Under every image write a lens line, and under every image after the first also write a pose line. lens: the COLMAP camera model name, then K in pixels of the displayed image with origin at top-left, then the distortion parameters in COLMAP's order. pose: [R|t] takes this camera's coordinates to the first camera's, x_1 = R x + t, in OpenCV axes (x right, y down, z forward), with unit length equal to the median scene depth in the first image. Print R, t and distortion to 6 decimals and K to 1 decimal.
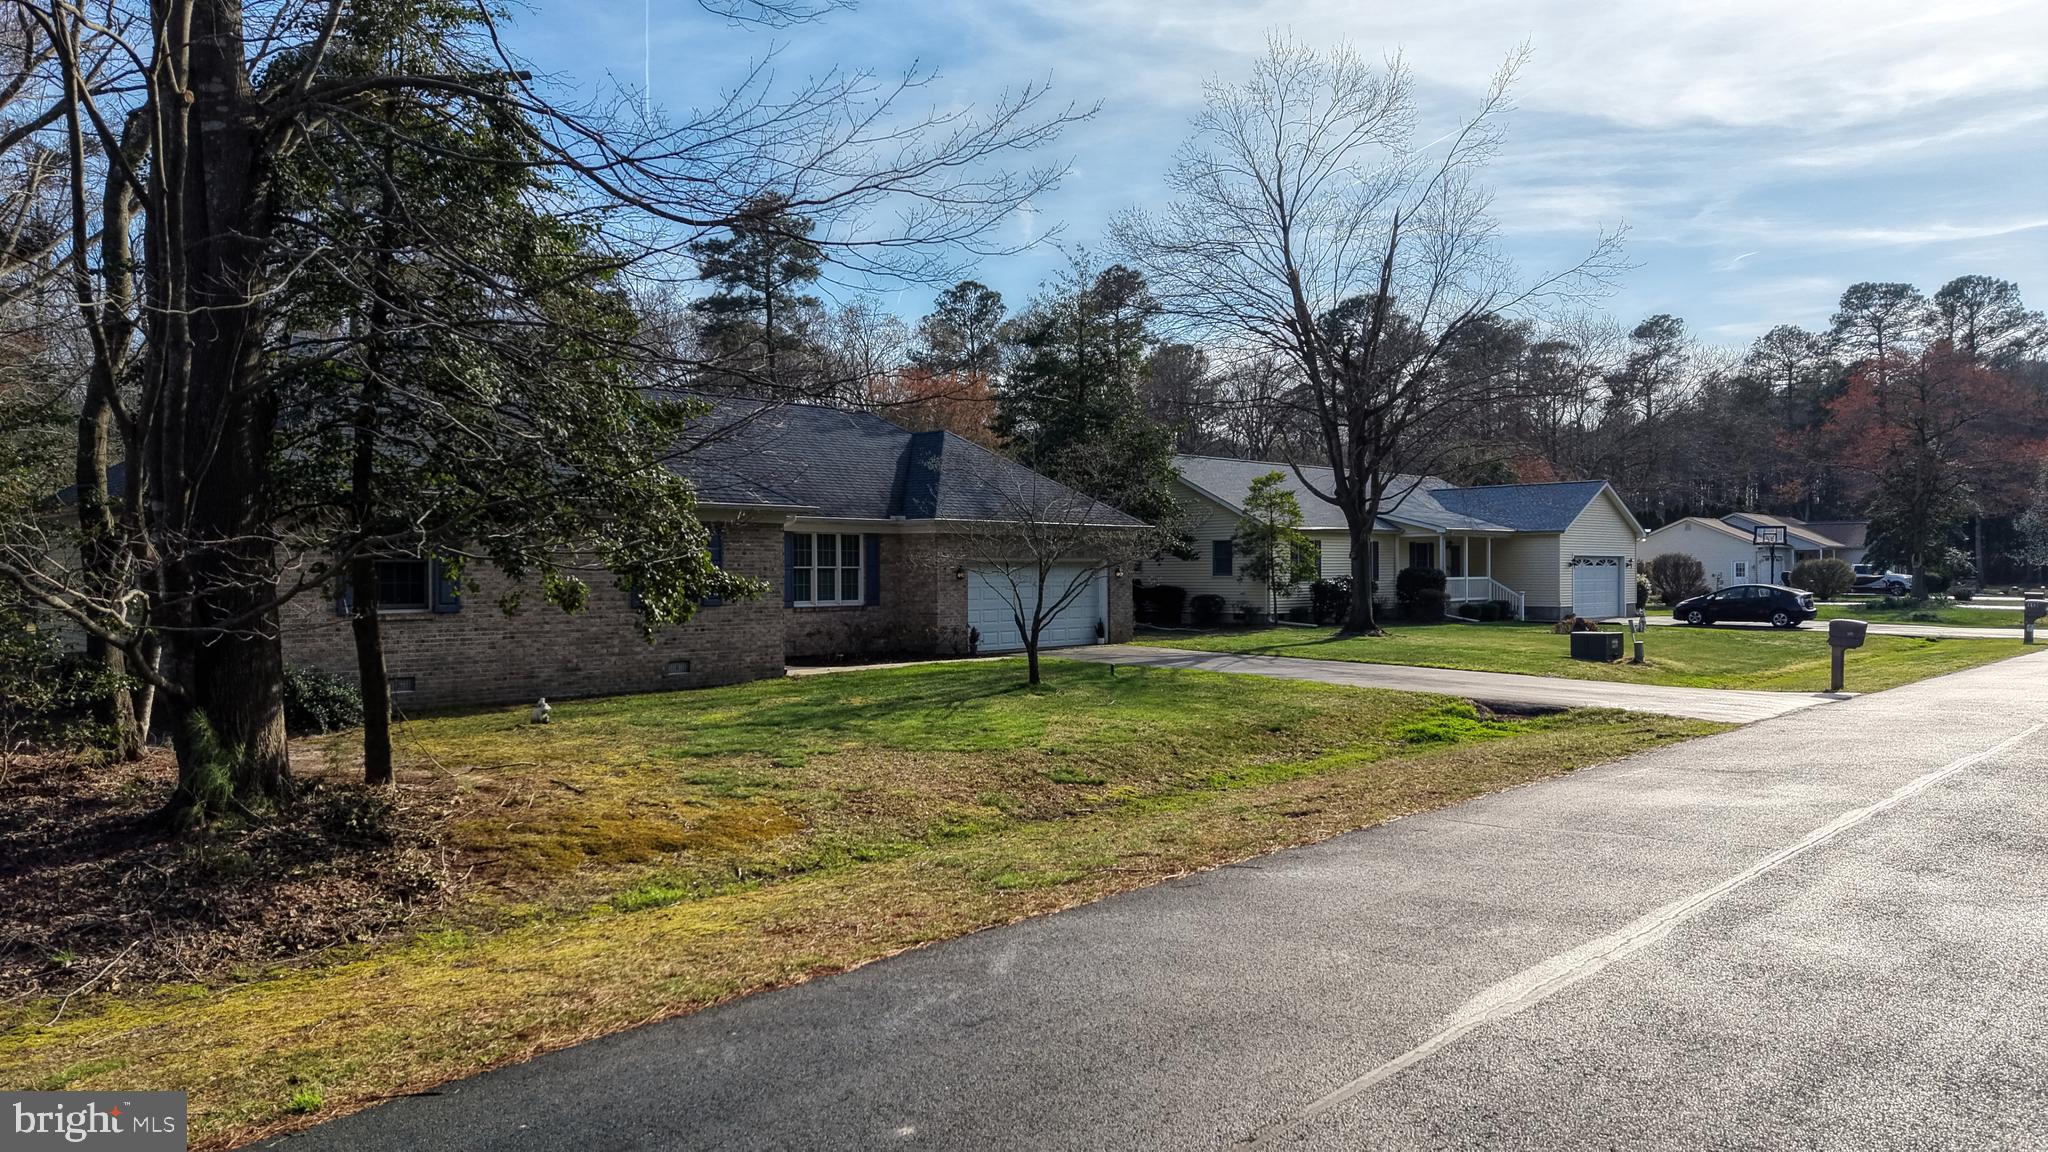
lens RADIAL K [[1365.5, 0, 1014.6], [0, 1365.5, 572.1], [0, 0, 1]] dist [0.083984, -0.156871]
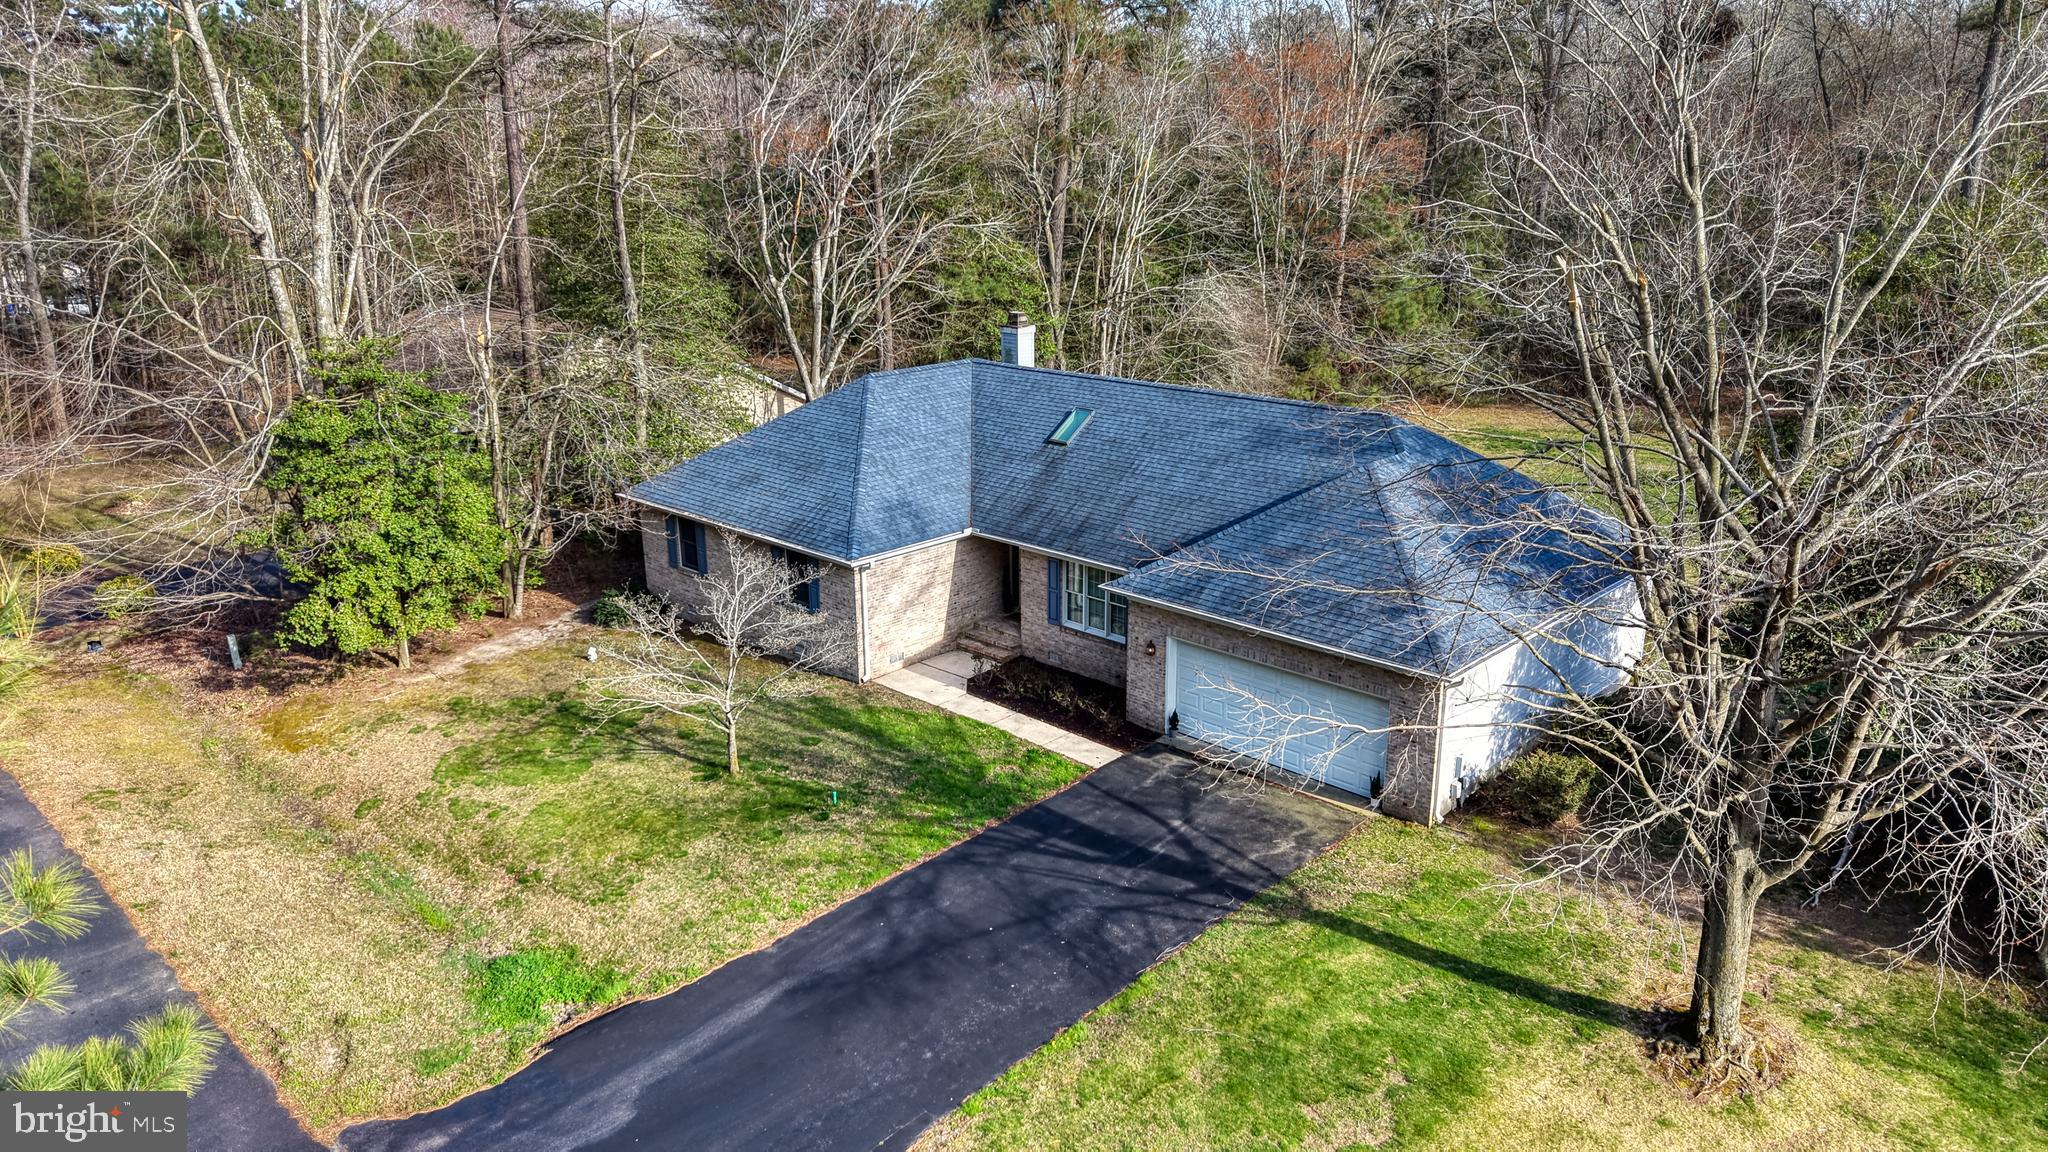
lens RADIAL K [[1358.2, 0, 1033.7], [0, 1358.2, 586.0], [0, 0, 1]] dist [0.070264, -0.050772]
pose [[0.035852, 0.309868, -0.950103, 1.048073], [0.002482, 0.950684, 0.310151, -0.416625], [0.999354, -0.013478, 0.033315, 1.158071]]
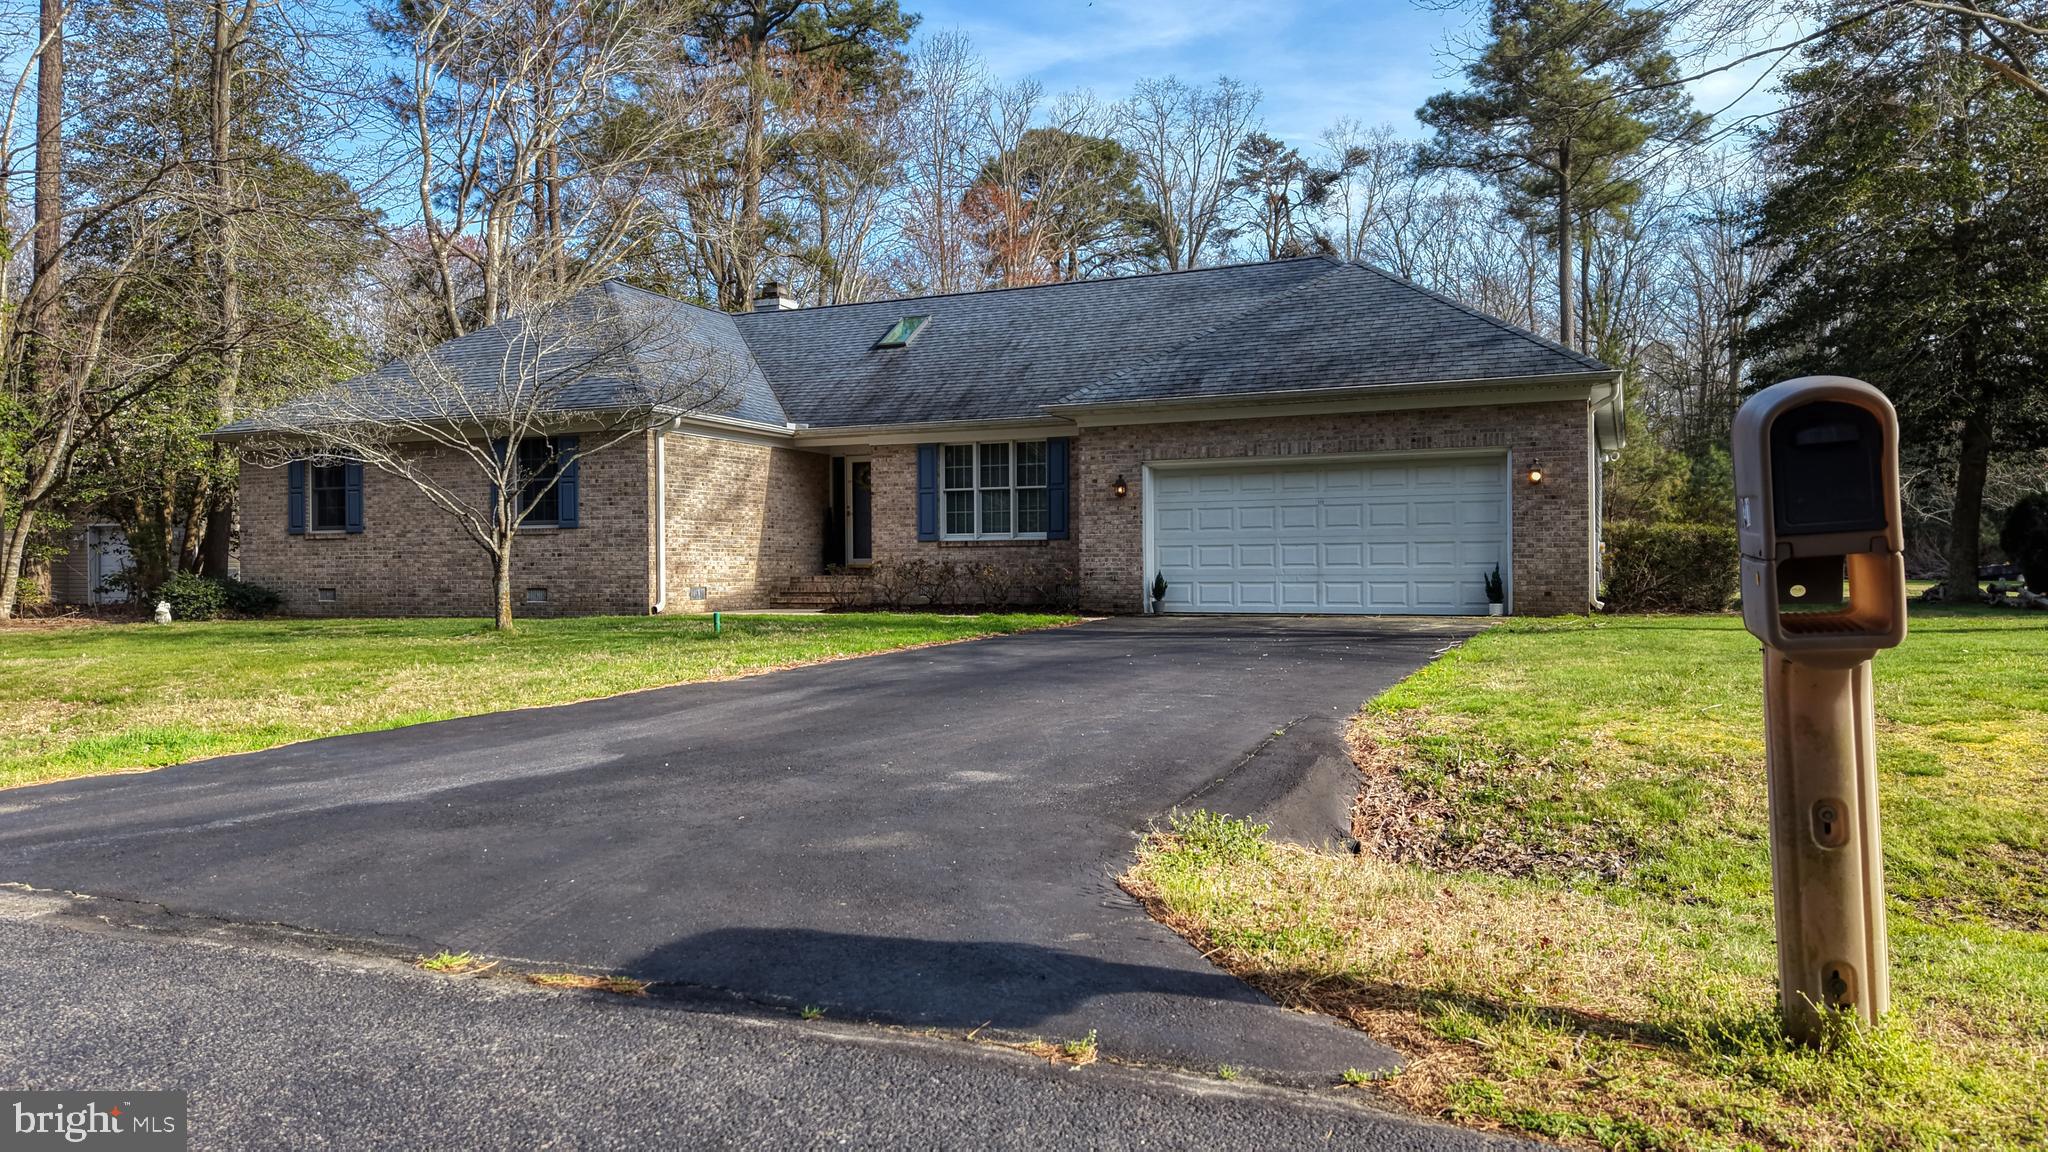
lens RADIAL K [[1366.6, 0, 1013.0], [0, 1366.6, 572.2], [0, 0, 1]] dist [0.093993, -0.123284]
pose [[0.357596, 0.002024, -0.933874, 0.710447], [0.002753, 0.999991, 0.003222, 0.050413], [0.933872, -0.003723, 0.357587, 0.936651]]
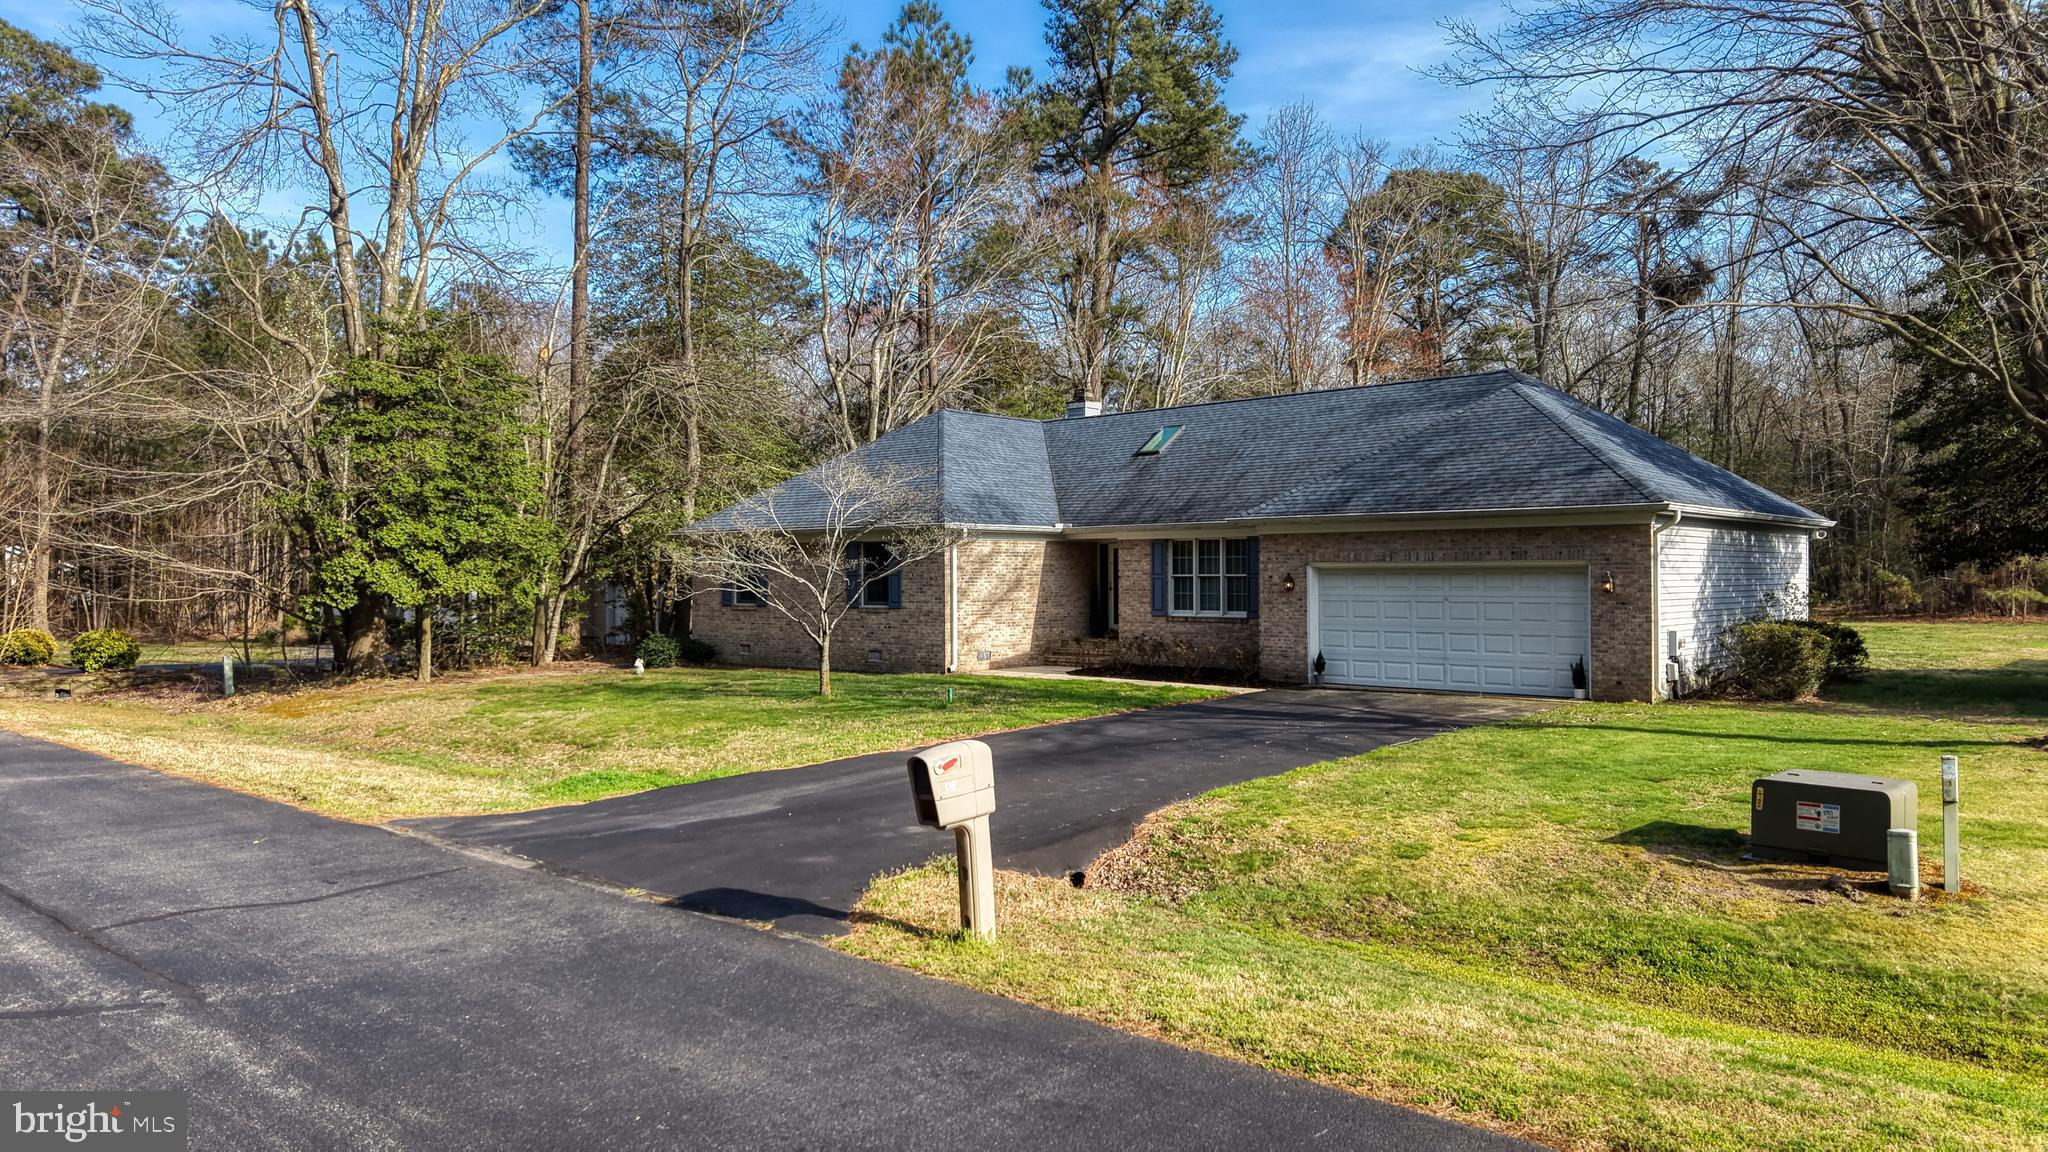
lens RADIAL K [[1365.5, 0, 1014.6], [0, 1365.5, 572.1], [0, 0, 1]] dist [0.083984, -0.156871]
pose [[0.053363, 0.002570, -0.998572, 0.996933], [0.003221, 0.999991, 0.002746, -0.010894], [0.998570, -0.003363, 0.053355, 1.029649]]
